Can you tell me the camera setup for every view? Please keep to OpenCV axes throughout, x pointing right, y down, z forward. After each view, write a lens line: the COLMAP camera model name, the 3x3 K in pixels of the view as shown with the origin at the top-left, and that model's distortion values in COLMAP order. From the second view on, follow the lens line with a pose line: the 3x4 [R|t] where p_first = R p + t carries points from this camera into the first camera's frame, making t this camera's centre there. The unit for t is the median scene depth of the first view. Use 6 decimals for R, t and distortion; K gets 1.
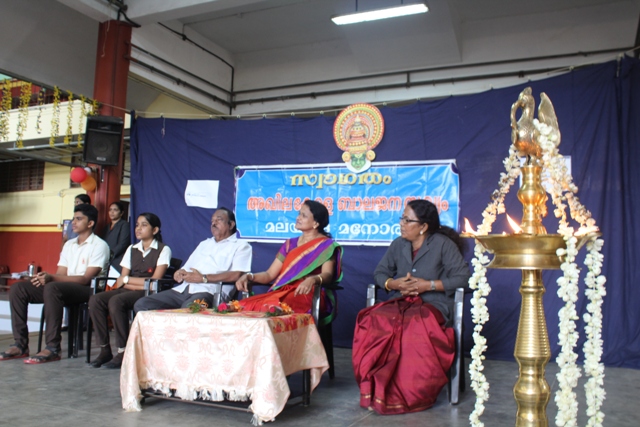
lens RADIAL K [[604.4, 0, 320.2], [0, 604.4, 218.9], [0, 0, 1]] dist [-0.100846, 0.000000]
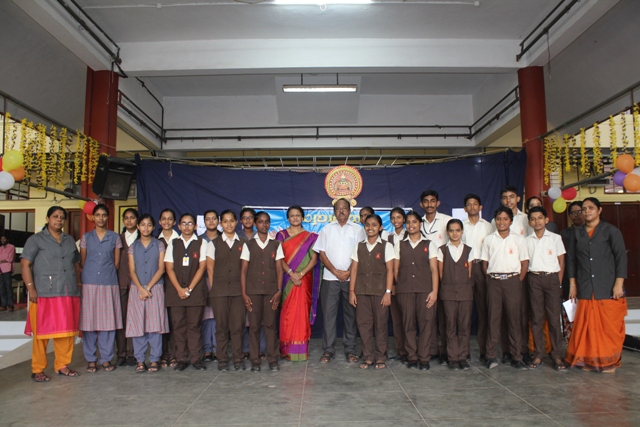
lens RADIAL K [[535.2, 0, 314.9], [0, 535.2, 215.7], [0, 0, 1]] dist [-0.152397, 0.121236]
pose [[0.907076, 0.002998, 0.420957, -0.503111], [-0.005816, 0.999968, 0.005411, -0.076472], [-0.420927, -0.007357, 0.907065, -0.106108]]
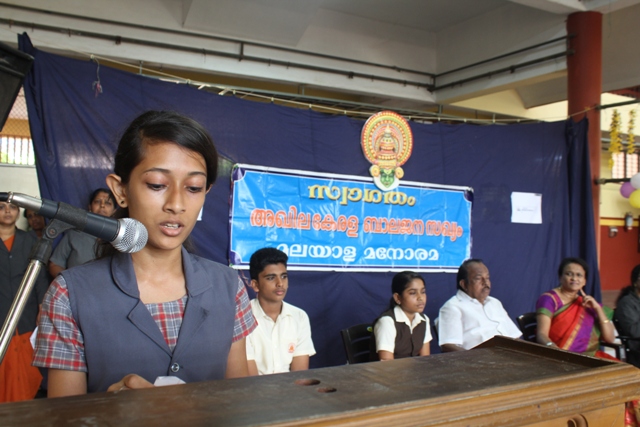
lens RADIAL K [[633.2, 0, 321.7], [0, 633.2, 217.1], [0, 0, 1]] dist [-0.093127, 0.000000]
pose [[0.605578, 0.006697, 0.795757, -0.702911], [-0.083133, 0.995026, 0.054891, -0.077065], [-0.791431, -0.099395, 0.603123, 0.481584]]
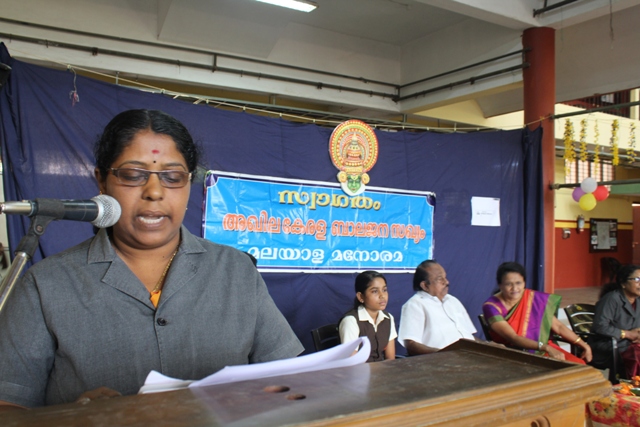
lens RADIAL K [[604.4, 0, 317.2], [0, 604.4, 214.6], [0, 0, 1]] dist [-0.100846, 0.000000]
pose [[0.571218, 0.013214, 0.820692, -0.700703], [-0.082686, 0.995710, 0.041520, -0.077589], [-0.816623, -0.091577, 0.569860, 0.483176]]
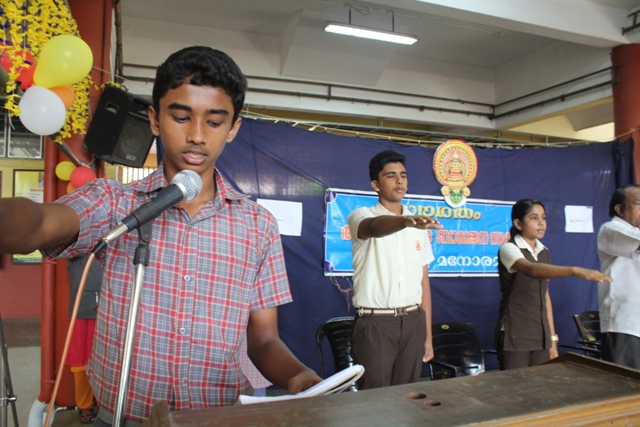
lens RADIAL K [[535.2, 0, 321.7], [0, 535.2, 221.7], [0, 0, 1]] dist [-0.152397, 0.121236]
pose [[0.711891, 0.003813, 0.702279, -0.709686], [-0.058130, 0.996874, 0.053513, -0.083028], [-0.699880, -0.078919, 0.709887, 0.482844]]
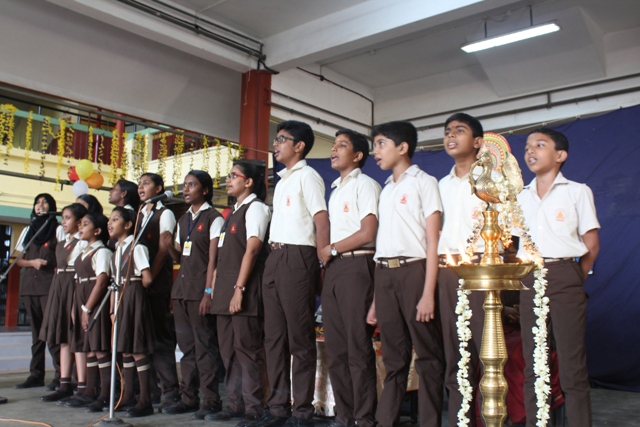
lens RADIAL K [[633.2, 0, 323.7], [0, 633.2, 212.2], [0, 0, 1]] dist [-0.093127, 0.000000]
pose [[0.966221, -0.049583, -0.252899, 0.059558], [0.035150, 0.997502, -0.061273, -0.005345], [0.255306, 0.050314, 0.965550, -0.071872]]
